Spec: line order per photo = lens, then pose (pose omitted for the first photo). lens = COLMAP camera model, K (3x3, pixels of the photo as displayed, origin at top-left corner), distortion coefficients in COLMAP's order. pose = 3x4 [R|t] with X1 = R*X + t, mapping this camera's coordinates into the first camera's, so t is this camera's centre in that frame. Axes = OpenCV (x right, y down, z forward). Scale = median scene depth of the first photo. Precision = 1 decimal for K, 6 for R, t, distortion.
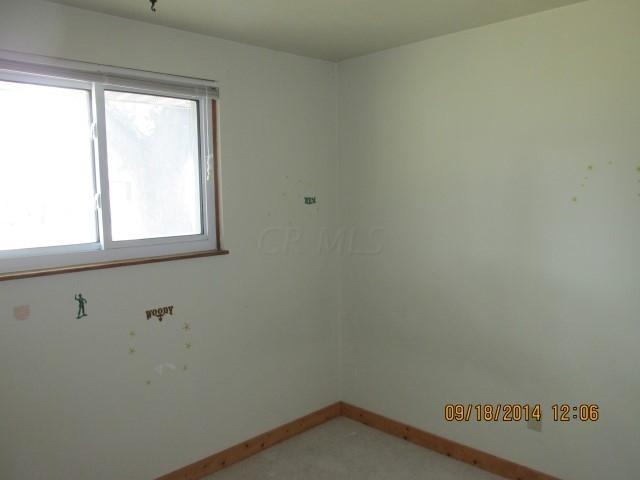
lens RADIAL K [[537.2, 0, 321.8], [0, 537.2, 243.4], [0, 0, 1]] dist [0.006084, 0.008857]
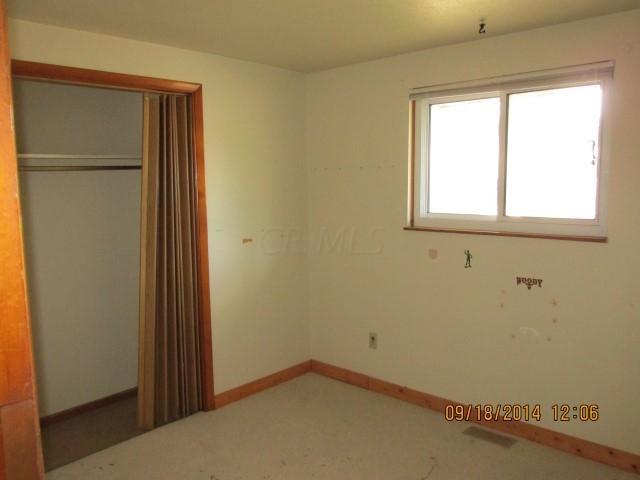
lens RADIAL K [[537.2, 0, 321.0], [0, 537.2, 235.2], [0, 0, 1]] dist [0.006084, 0.008857]
pose [[0.071021, 0.127414, -0.989304, 0.780578], [-0.086781, 0.988837, 0.121124, -0.069740], [0.993693, 0.077250, 0.081286, 0.452406]]
